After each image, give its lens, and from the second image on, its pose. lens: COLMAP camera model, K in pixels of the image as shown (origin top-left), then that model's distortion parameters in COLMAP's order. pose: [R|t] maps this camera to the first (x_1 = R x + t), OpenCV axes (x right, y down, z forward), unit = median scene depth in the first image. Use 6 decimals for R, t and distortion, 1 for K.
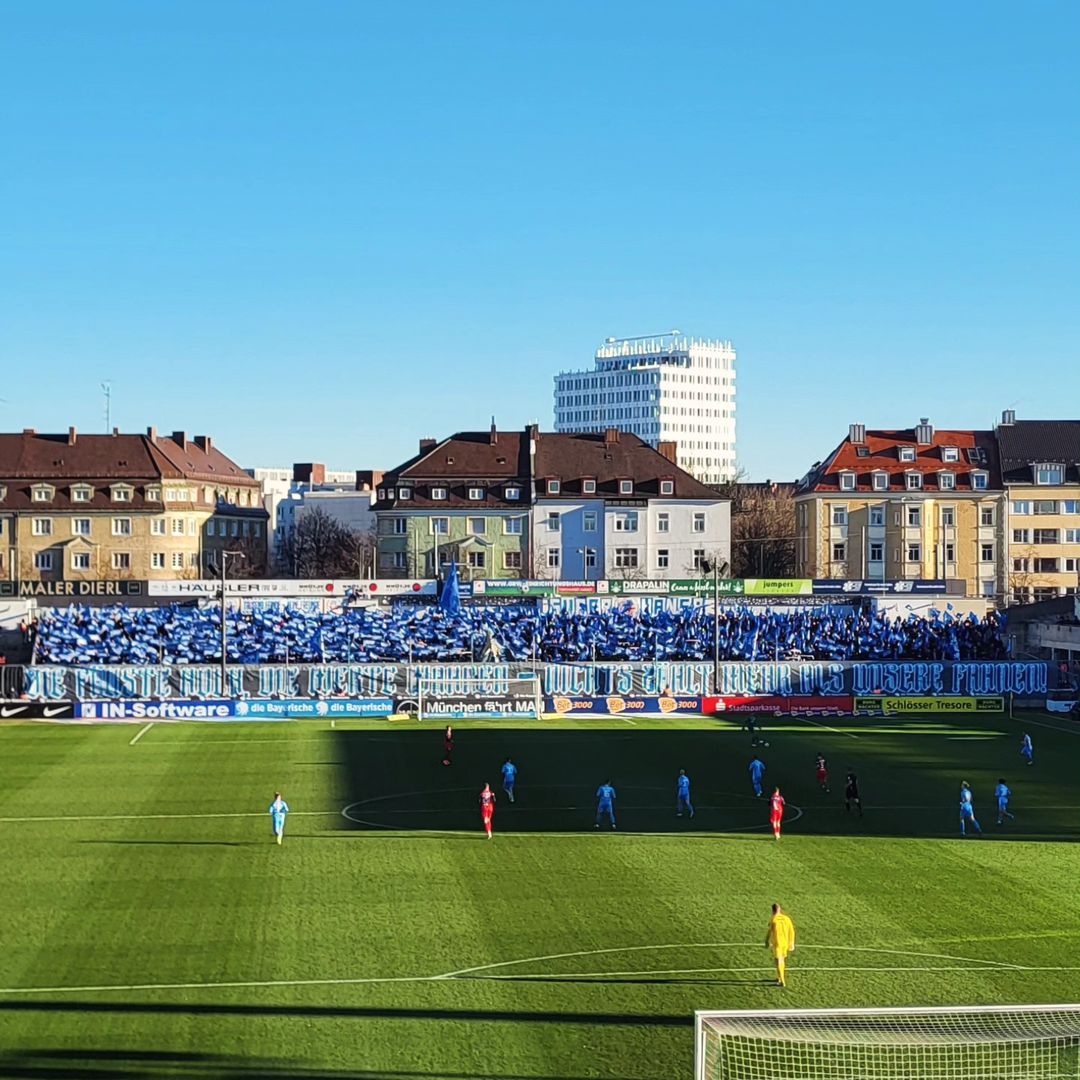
lens RADIAL K [[2935.6, 0, 568.9], [0, 2935.6, 504.1], [0, 0, 1]] dist [0.141388, 0.000000]
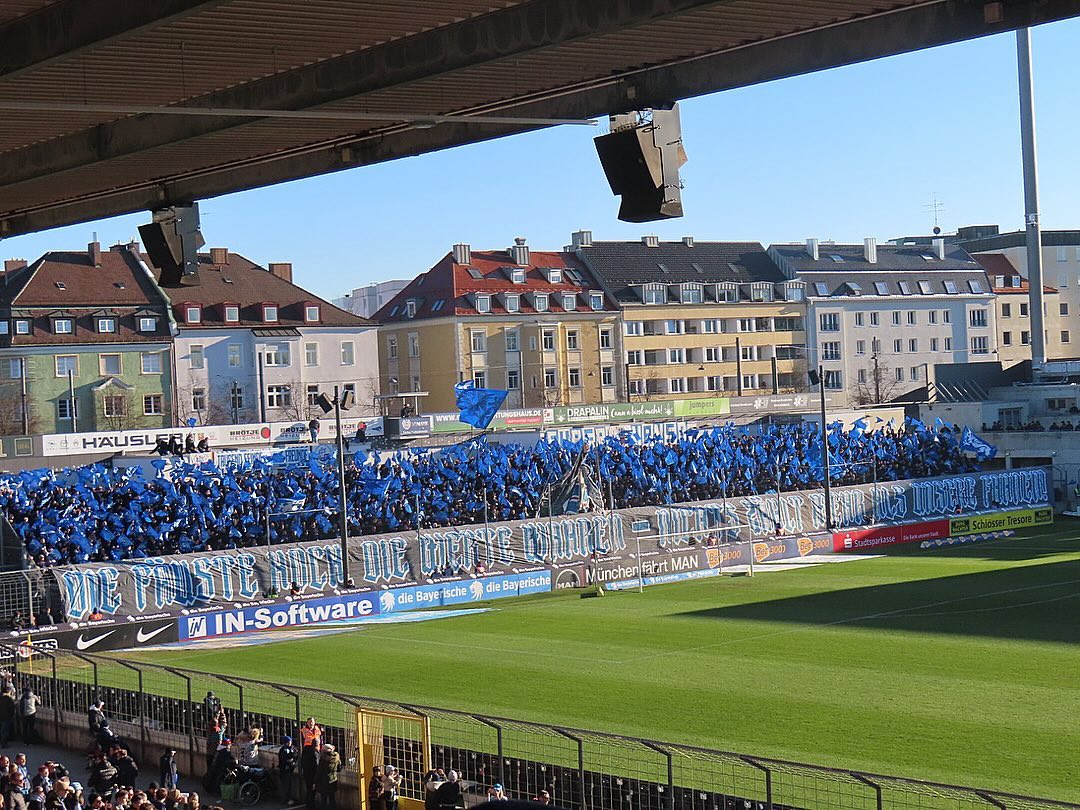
lens RADIAL K [[2144.5, 0, 554.2], [0, 2144.5, 371.6], [0, 0, 1]] dist [-0.016056, 0.000000]
pose [[0.761763, -0.029855, 0.647168, -0.324954], [0.036829, 0.999318, 0.002751, 0.012251], [-0.646808, 0.021739, 0.762343, 0.469549]]
